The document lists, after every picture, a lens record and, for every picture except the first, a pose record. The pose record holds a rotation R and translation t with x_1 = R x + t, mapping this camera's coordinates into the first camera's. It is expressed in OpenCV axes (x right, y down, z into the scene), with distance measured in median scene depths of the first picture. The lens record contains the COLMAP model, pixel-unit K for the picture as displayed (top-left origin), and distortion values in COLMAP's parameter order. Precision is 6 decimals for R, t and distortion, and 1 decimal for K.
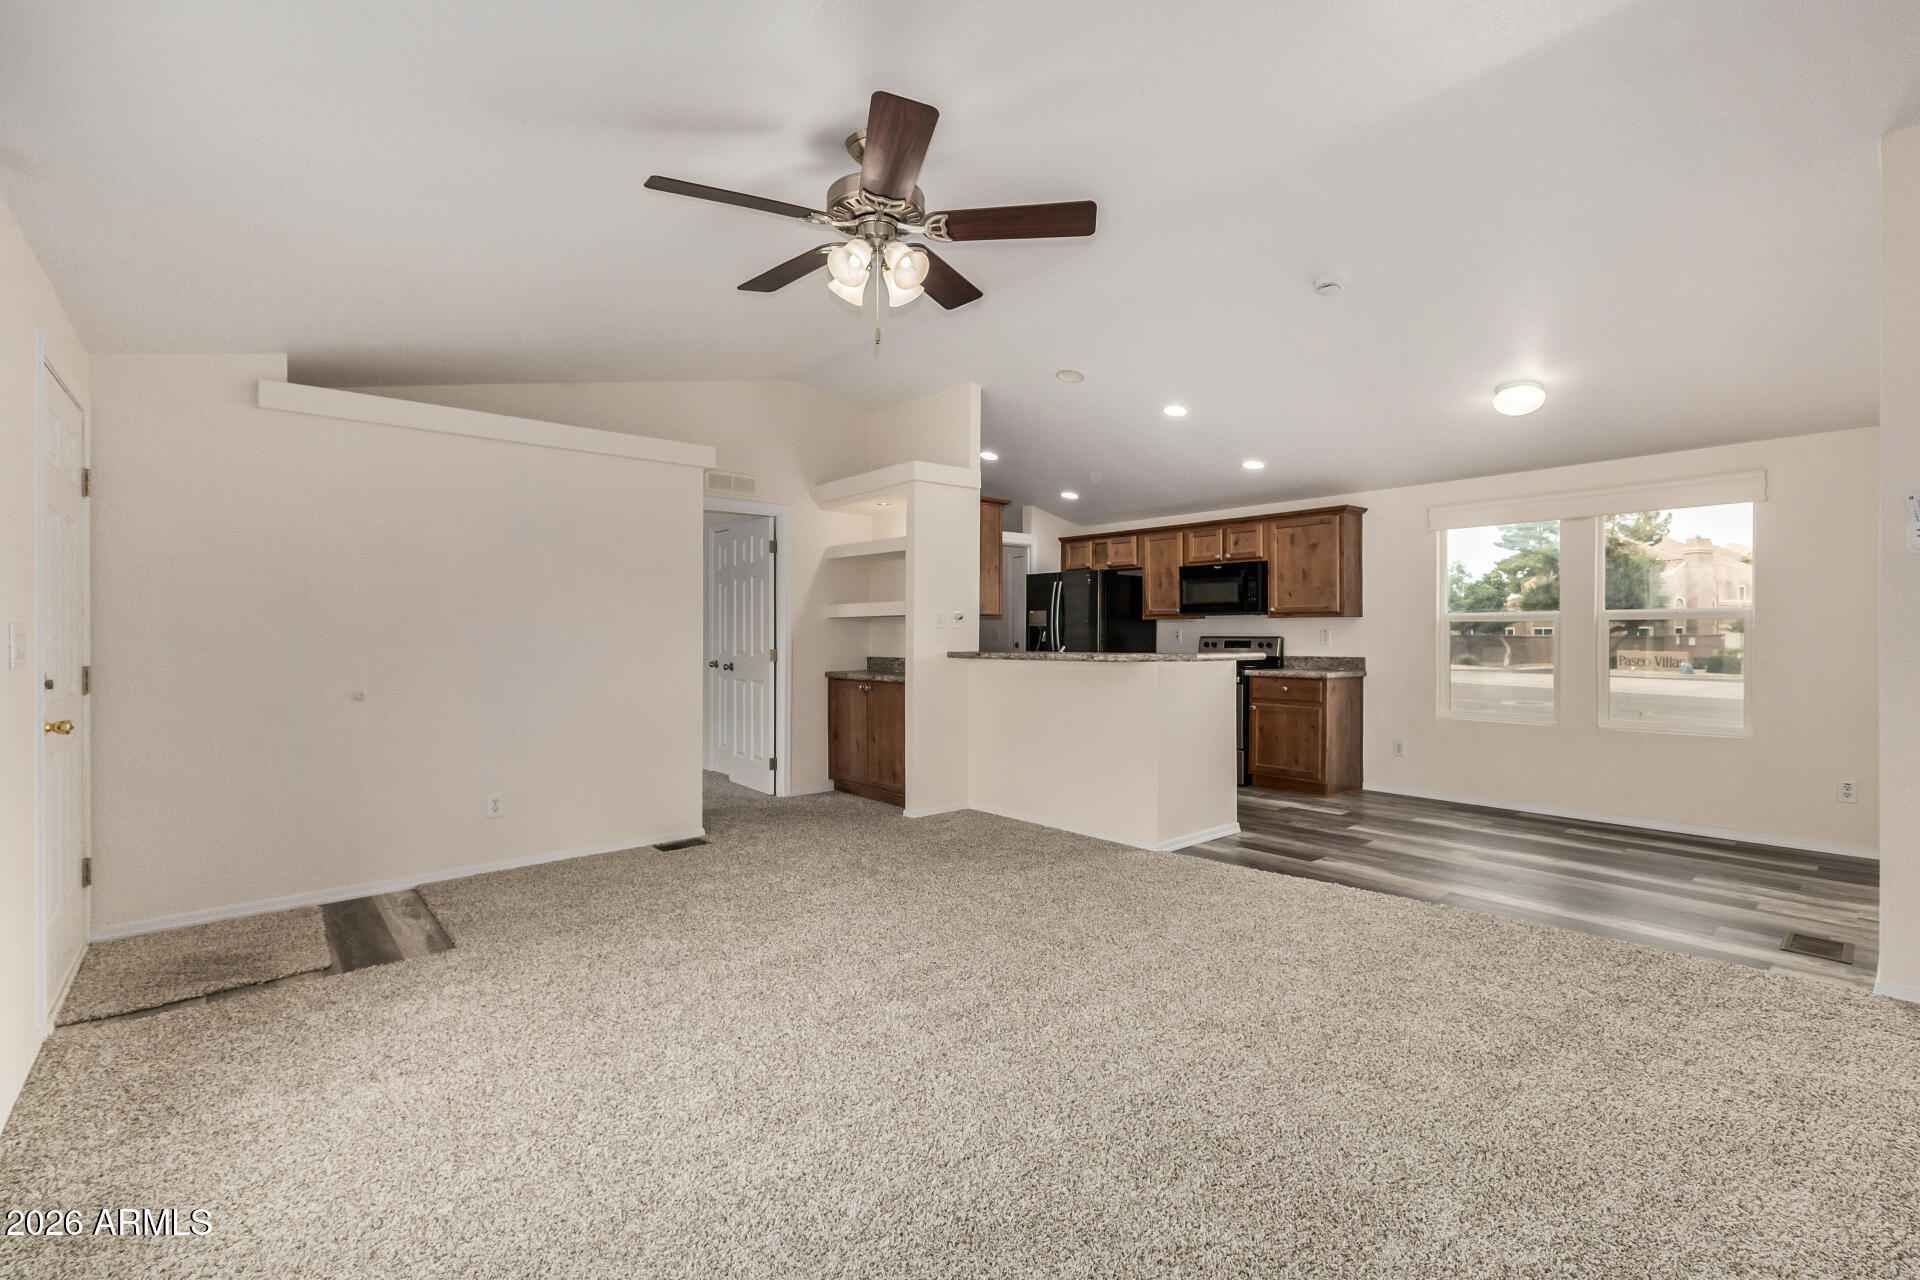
lens RADIAL K [[849.3, 0, 964.8], [0, 849.3, 640.4], [0, 0, 1]] dist [0.001471, -0.000170]
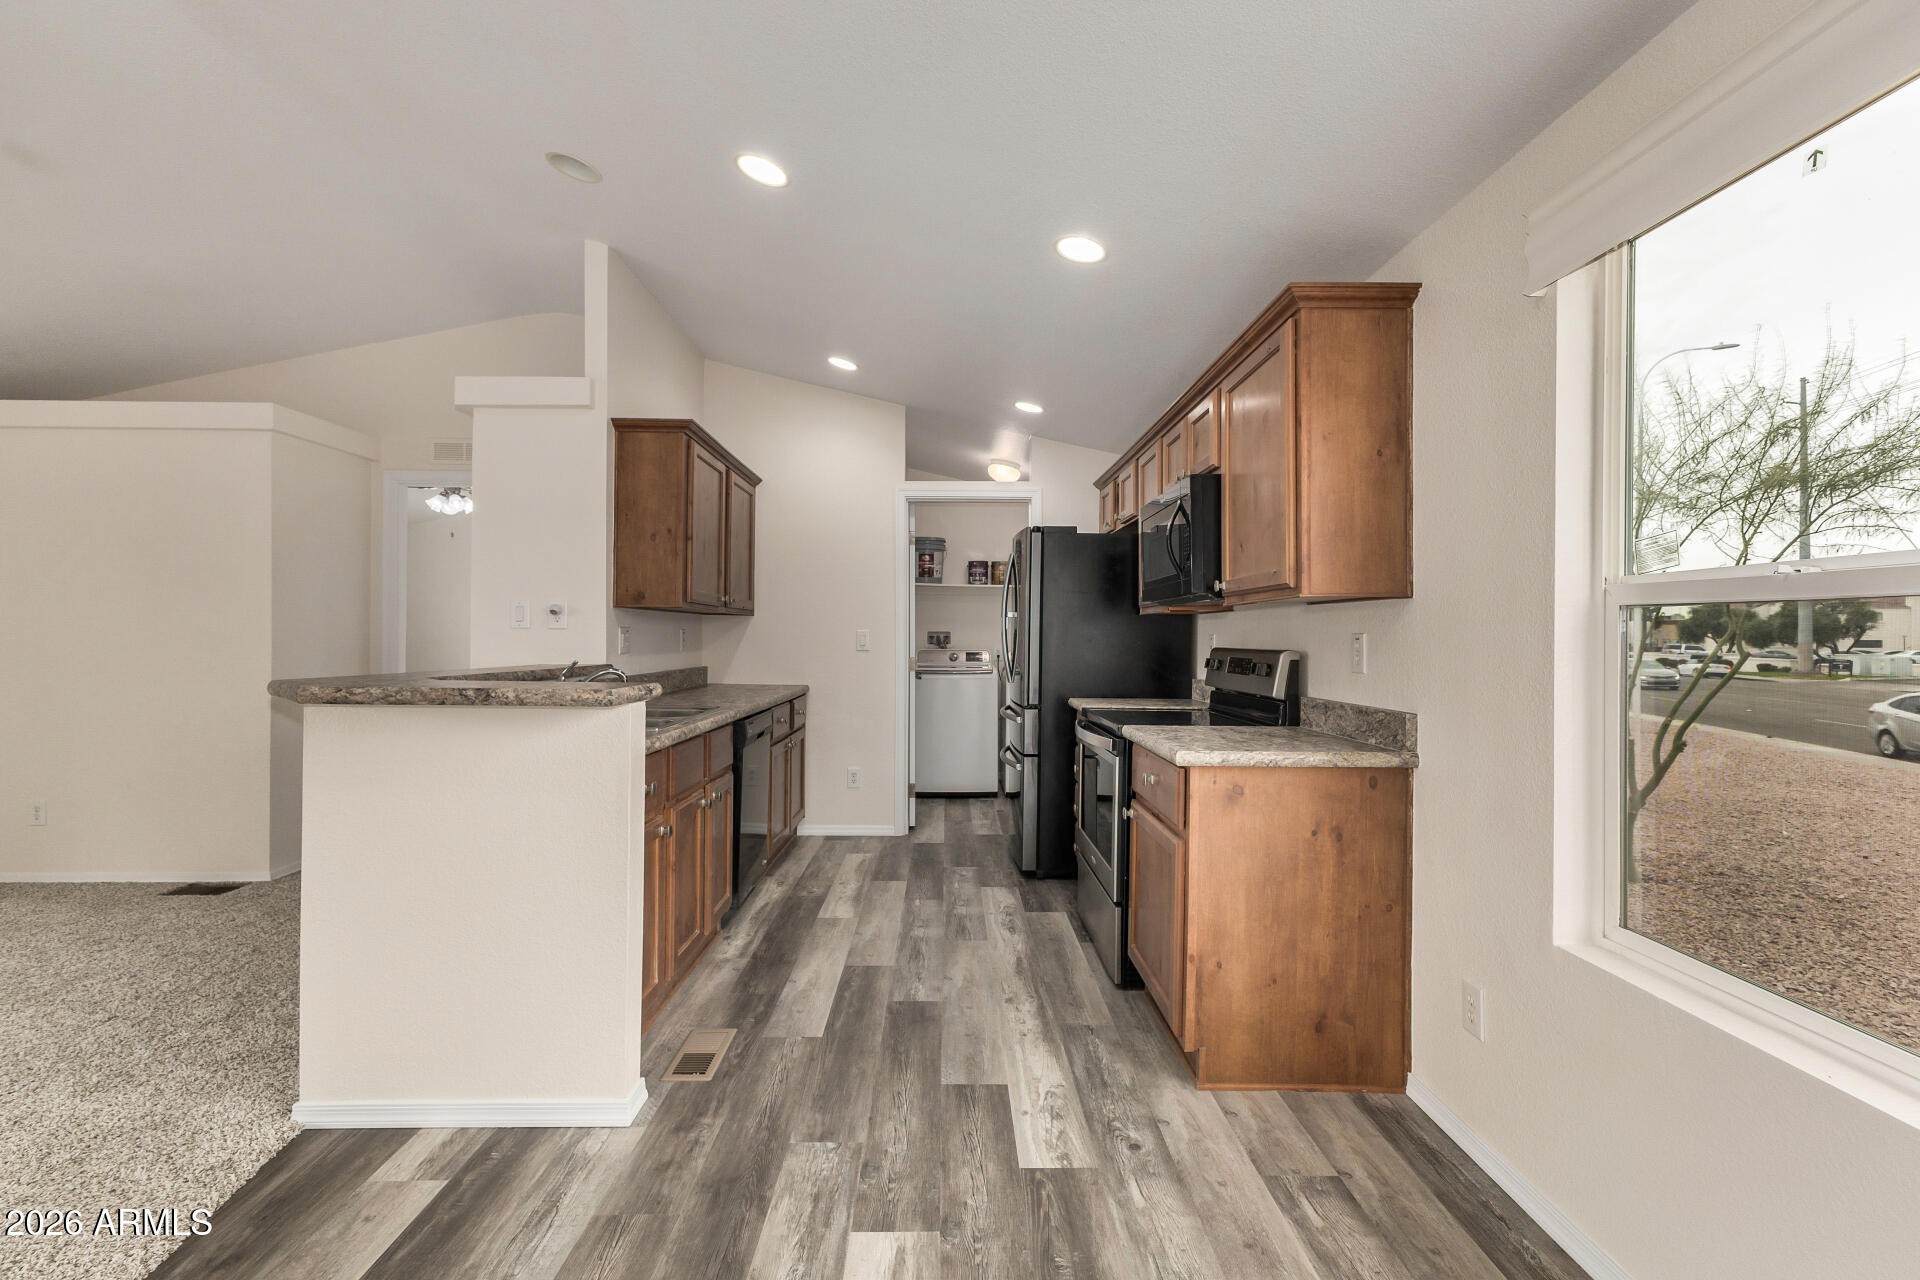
lens RADIAL K [[833.6, 0, 989.8], [0, 833.6, 637.5], [0, 0, 1]] dist [0.010769, -0.000149]
pose [[0.764135, 0.007819, -0.645009, 0.565122], [-0.013441, 0.999902, -0.003803, -0.008008], [0.644916, 0.011576, 0.764166, 0.632421]]
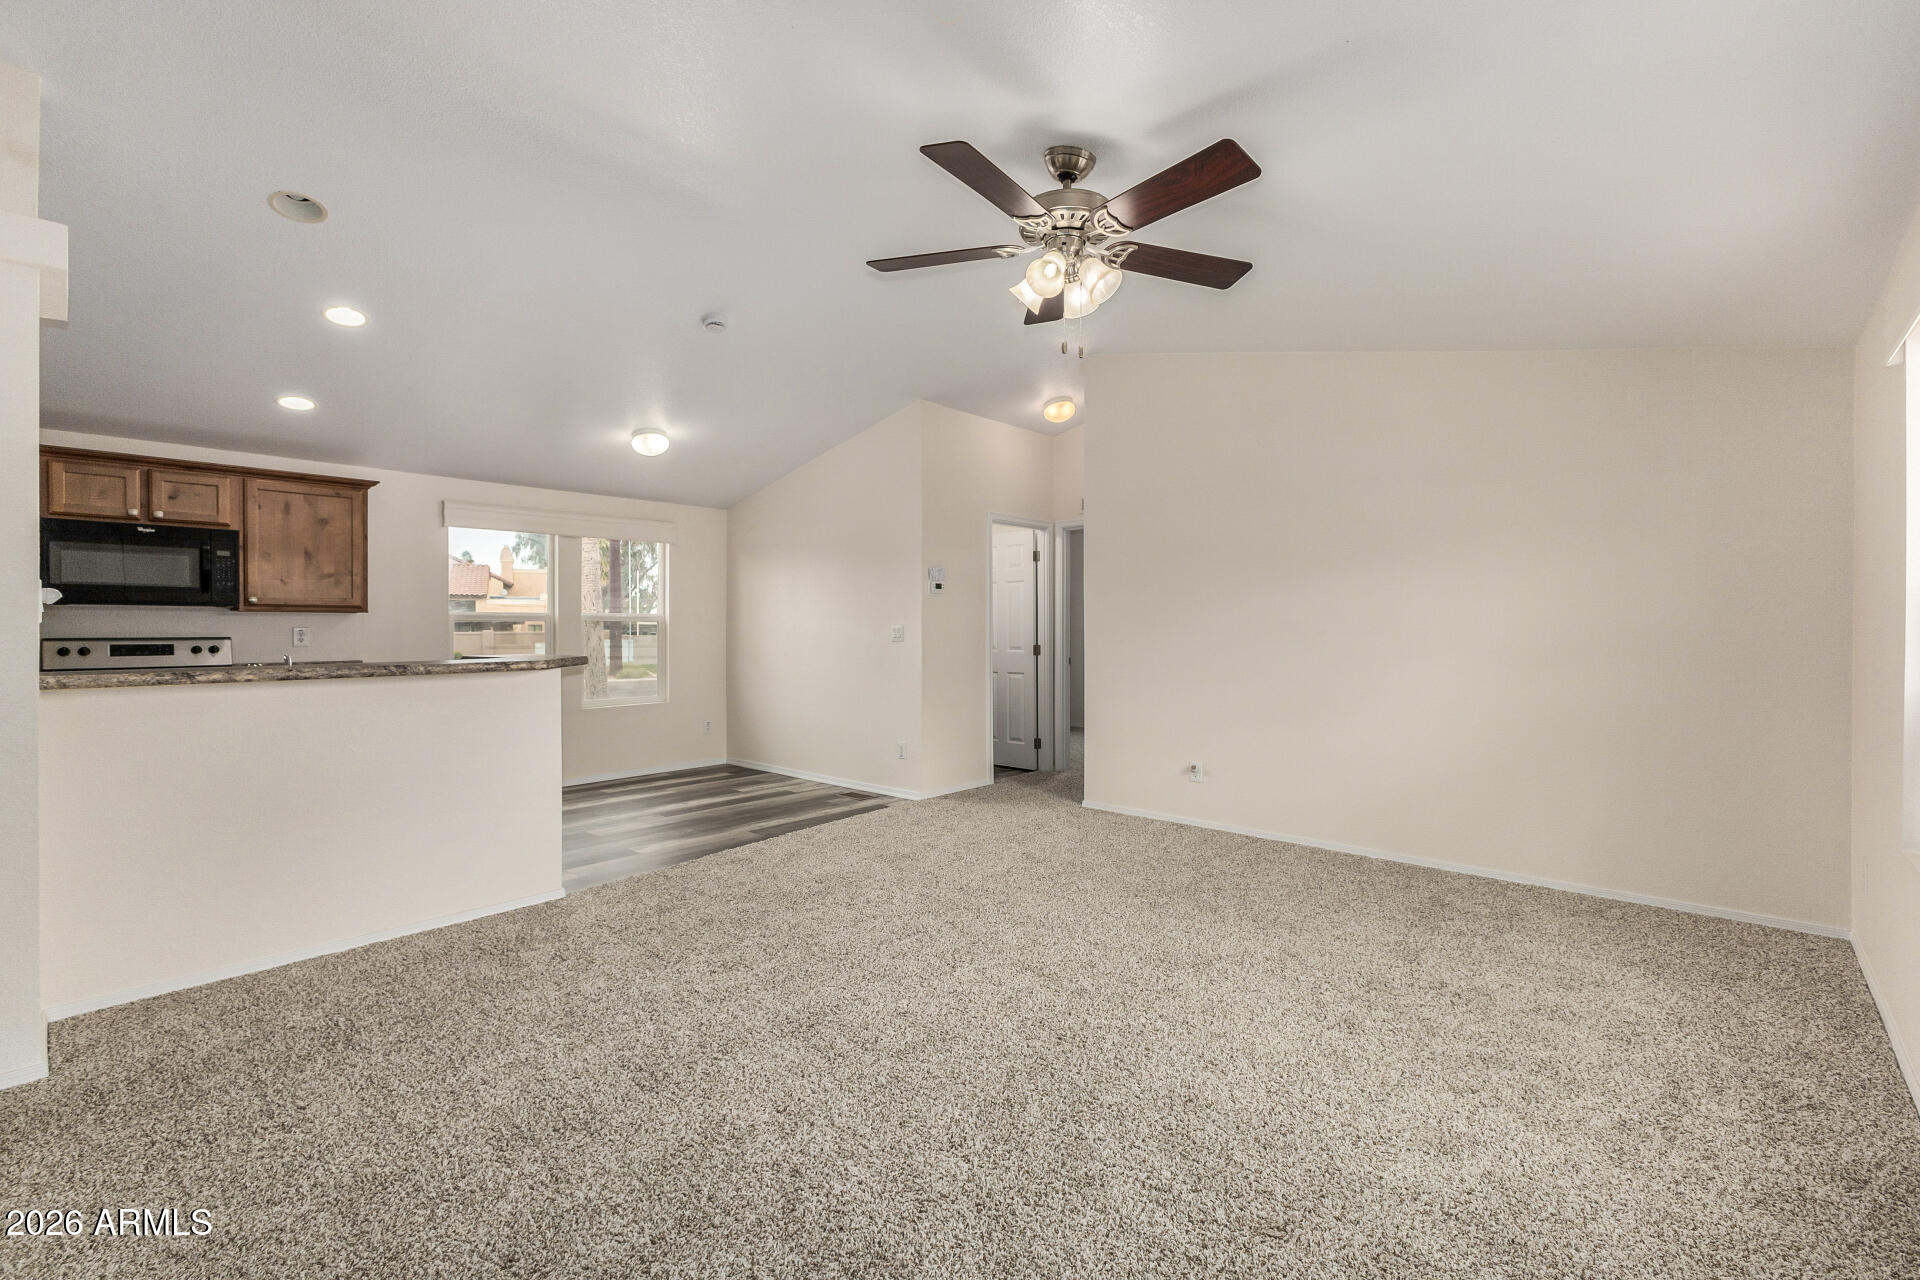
lens RADIAL K [[806.9, 0, 999.2], [0, 806.9, 633.6], [0, 0, 1]] dist [-0.008842, -0.000112]
pose [[-0.152678, -0.004437, 0.988266, -0.427073], [0.009414, 0.999938, 0.005944, -0.005959], [-0.988231, 0.010211, -0.152627, 0.494648]]
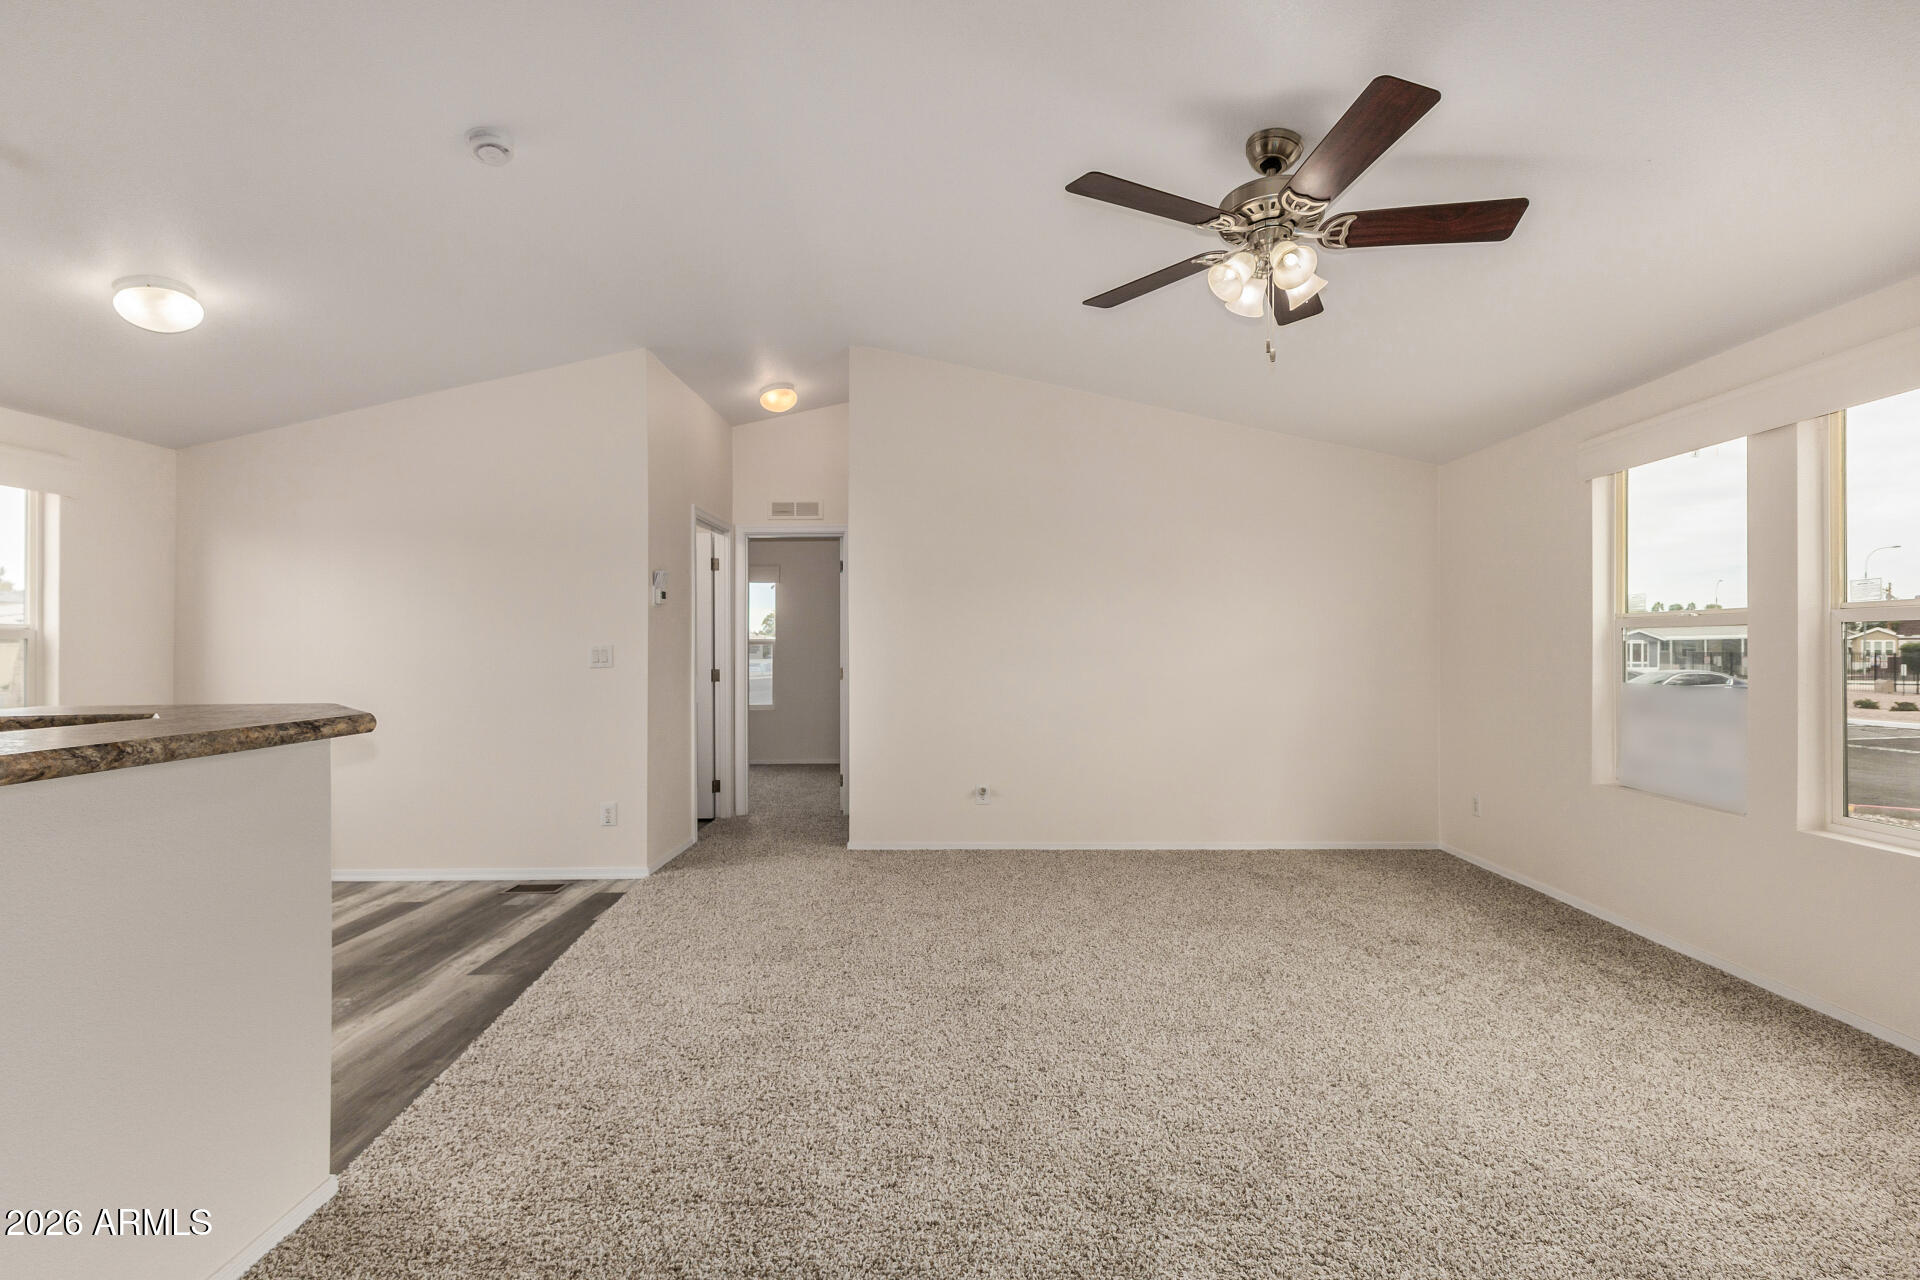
lens RADIAL K [[798.1, 0, 980.6], [0, 798.1, 646.8], [0, 0, 1]] dist [-0.002122, -0.000440]
pose [[-0.754140, 0.007452, 0.656672, -0.181128], [0.010758, 0.999942, 0.001008, -0.006920], [-0.656626, 0.007824, -0.754176, 0.764815]]
